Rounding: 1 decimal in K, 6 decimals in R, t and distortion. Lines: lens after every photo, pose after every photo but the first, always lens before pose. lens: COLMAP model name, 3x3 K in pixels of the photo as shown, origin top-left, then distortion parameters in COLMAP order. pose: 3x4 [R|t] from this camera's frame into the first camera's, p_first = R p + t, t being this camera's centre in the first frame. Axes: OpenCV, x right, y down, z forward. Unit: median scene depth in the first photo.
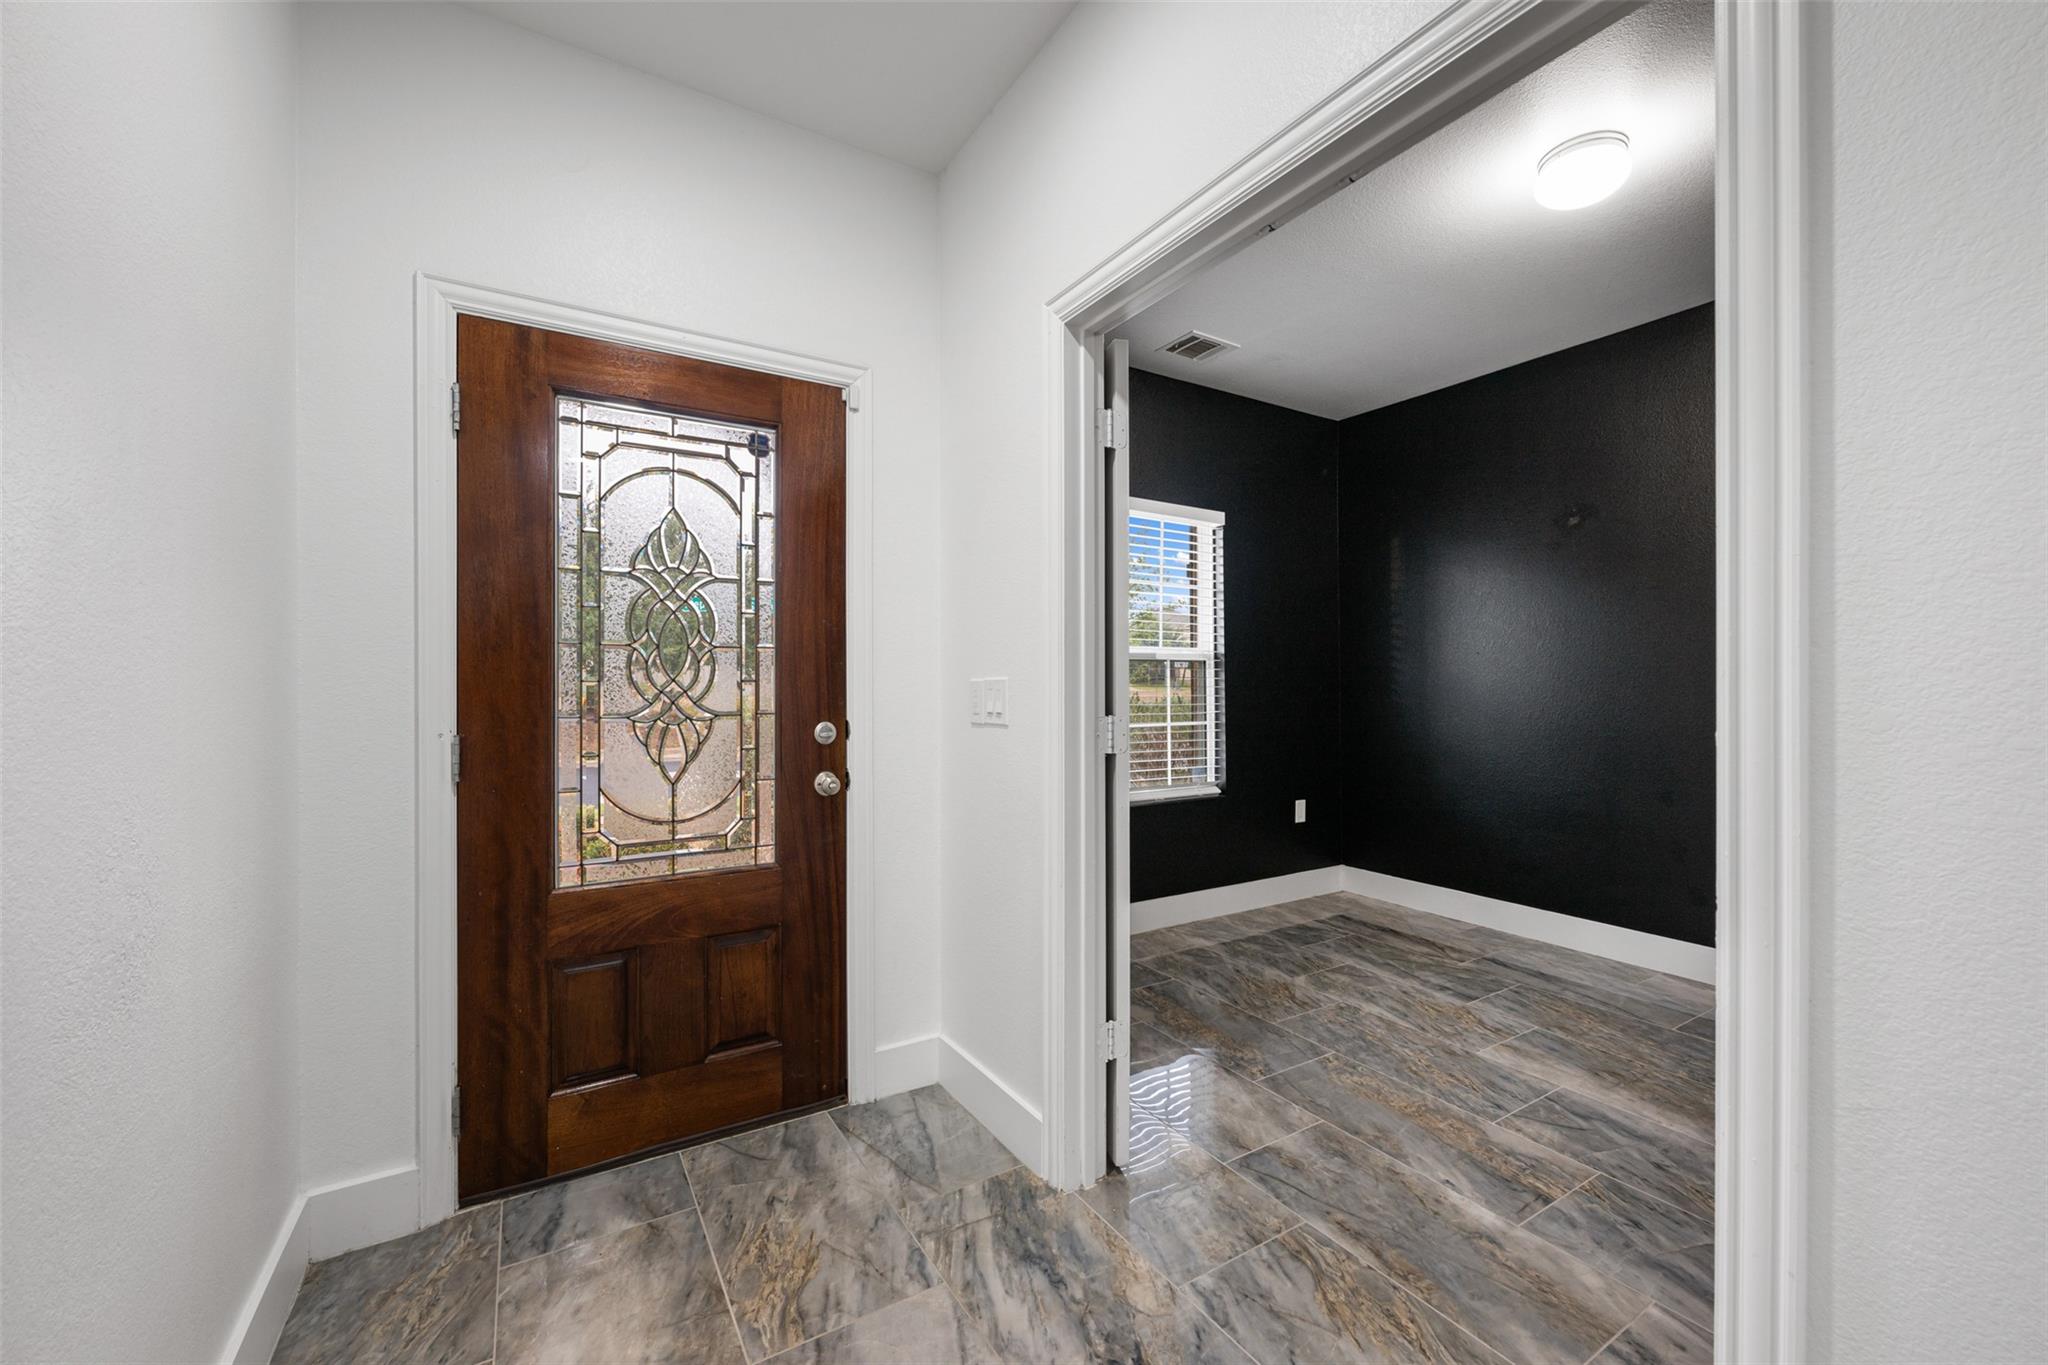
lens RADIAL K [[810.8, 0, 1017.6], [0, 810.8, 681.6], [0, 0, 1]] dist [-0.001335, 0.000858]
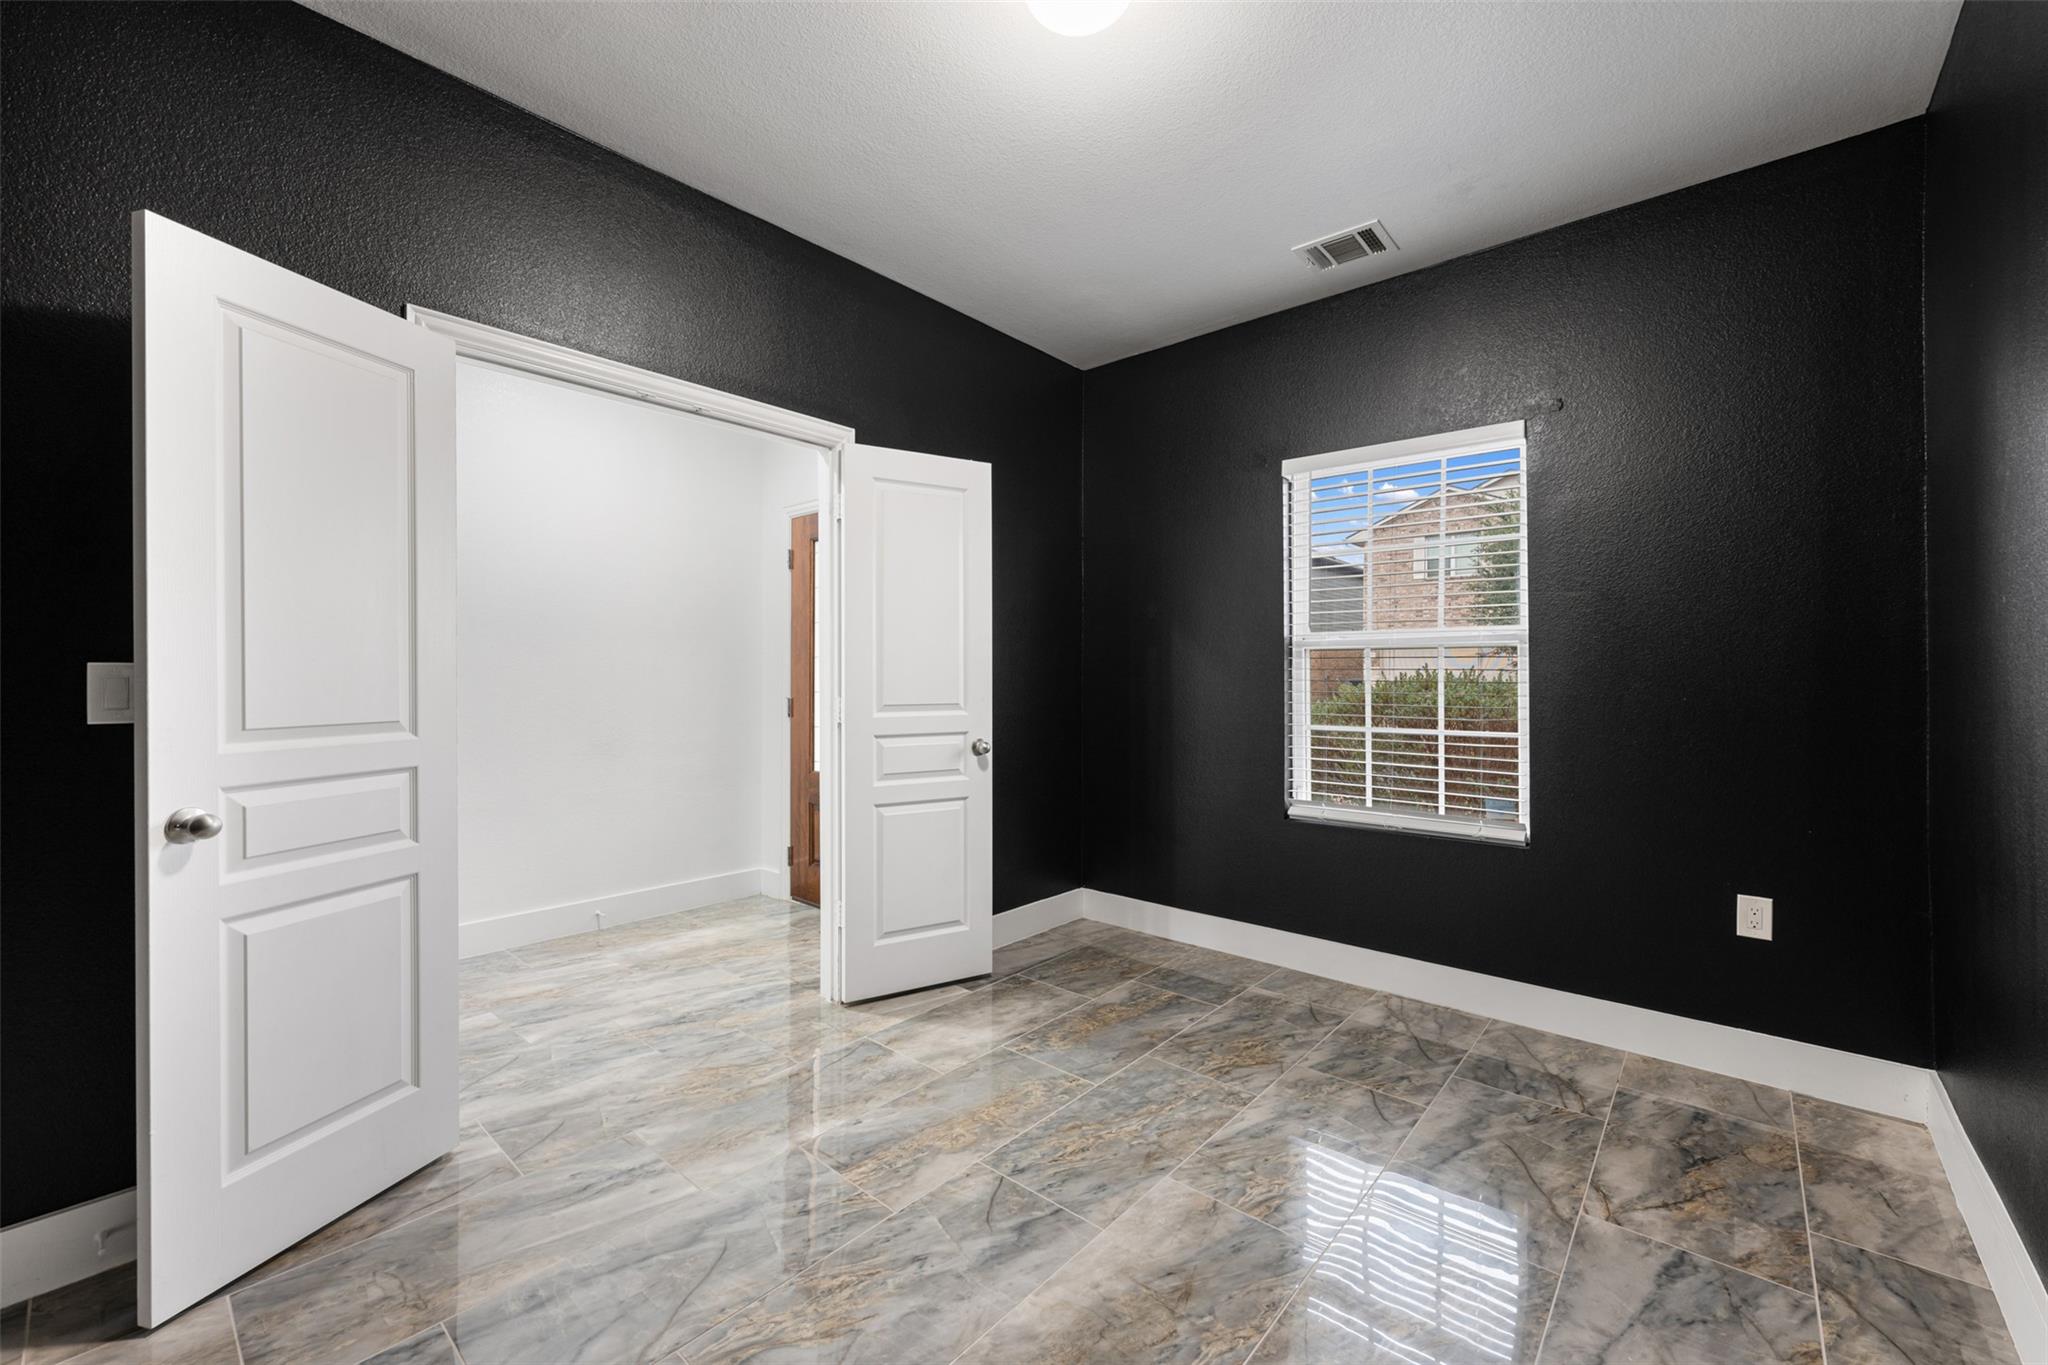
lens RADIAL K [[810.8, 0, 1013.3], [0, 810.8, 678.9], [0, 0, 1]] dist [-0.001335, 0.000858]
pose [[0.293222, 0.001486, -0.956043, 1.999797], [-0.002202, 0.999997, 0.000878, 0.010367], [0.956042, 0.001848, 0.293224, 1.058481]]
